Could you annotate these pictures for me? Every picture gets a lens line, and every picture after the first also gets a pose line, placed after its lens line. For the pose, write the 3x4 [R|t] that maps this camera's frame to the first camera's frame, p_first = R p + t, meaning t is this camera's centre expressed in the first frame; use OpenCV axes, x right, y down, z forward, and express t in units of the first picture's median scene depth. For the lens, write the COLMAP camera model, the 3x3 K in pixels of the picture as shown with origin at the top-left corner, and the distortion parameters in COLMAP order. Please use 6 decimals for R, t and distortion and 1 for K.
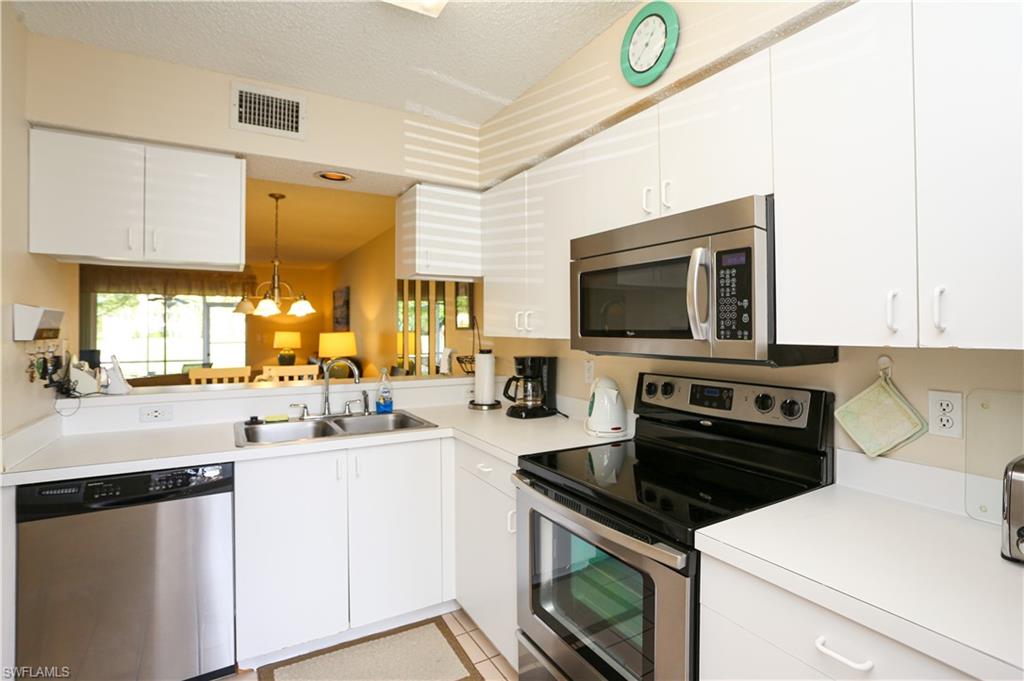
lens RADIAL K [[493.2, 0, 512.5], [0, 493.2, 333.5], [0, 0, 1]] dist [-0.020282, 0.012839]
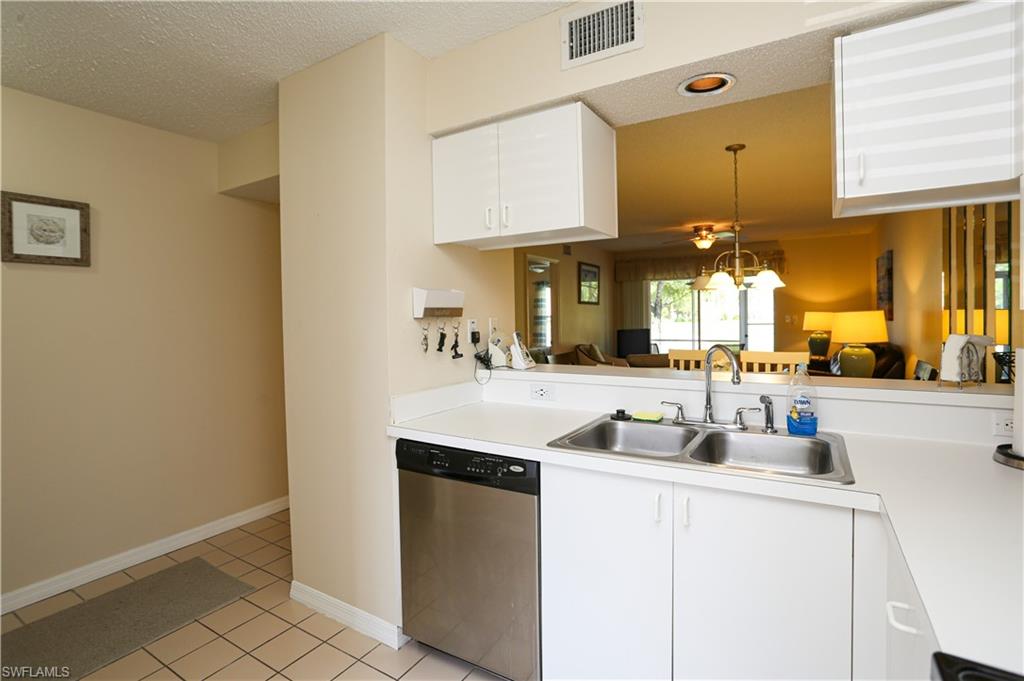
lens RADIAL K [[493.2, 0, 536.6], [0, 493.2, 322.1], [0, 0, 1]] dist [-0.020282, 0.012839]
pose [[0.491669, 0.003886, -0.870774, 0.153126], [0.006806, 0.999942, 0.008305, 0.013893], [0.870756, -0.010010, 0.491614, 0.531517]]
